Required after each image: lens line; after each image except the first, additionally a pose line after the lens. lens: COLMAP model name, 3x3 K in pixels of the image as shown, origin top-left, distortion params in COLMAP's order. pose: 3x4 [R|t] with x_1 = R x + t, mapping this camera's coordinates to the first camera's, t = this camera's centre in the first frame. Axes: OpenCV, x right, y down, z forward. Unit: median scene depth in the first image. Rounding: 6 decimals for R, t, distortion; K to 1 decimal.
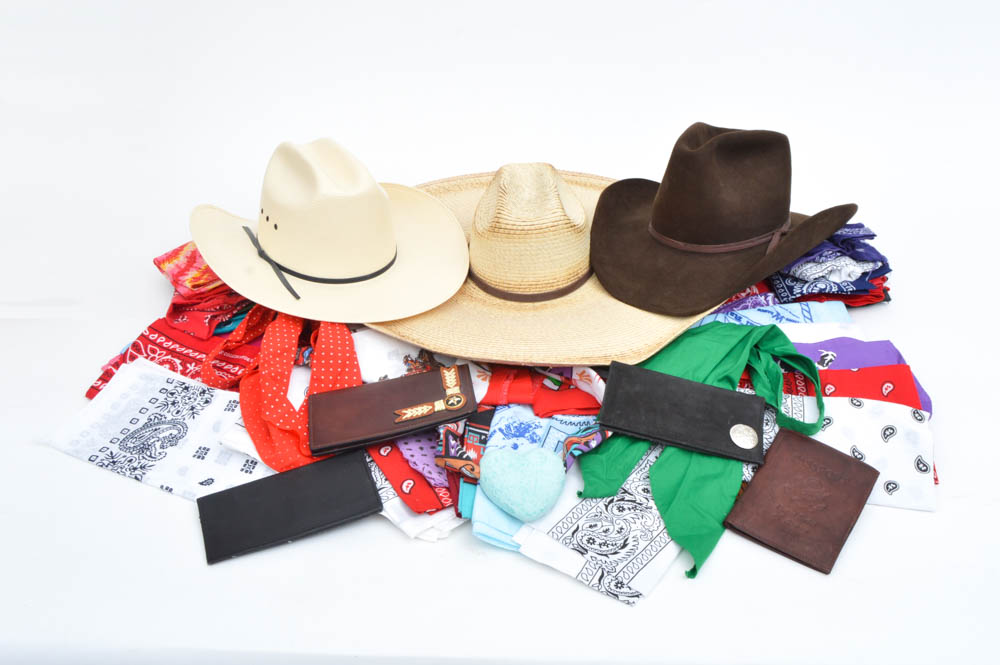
lens RADIAL K [[929.5, 0, 500.2], [0, 929.5, 336.1], [0, 0, 1]] dist [0.023605, 0.000000]
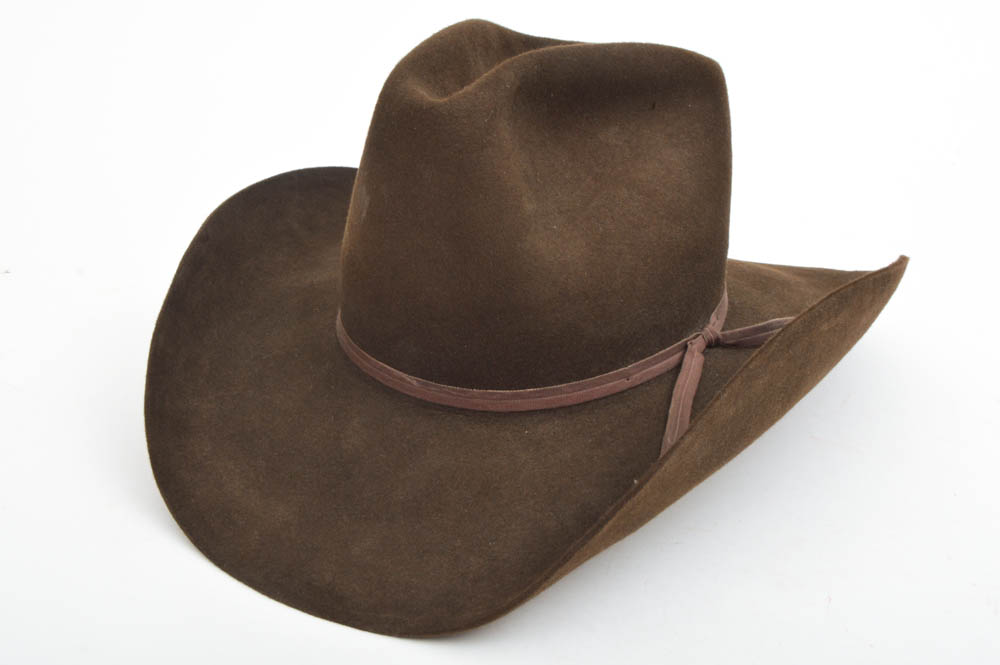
lens RADIAL K [[1236.5, 0, 500.4], [0, 1236.5, 330.8], [0, 0, 1]] dist [-0.028979, 0.000000]
pose [[0.990718, -0.001636, 0.135925, 0.166073], [0.002532, 0.999976, -0.006418, -0.114133], [-0.135911, 0.006703, 0.990698, 0.565989]]
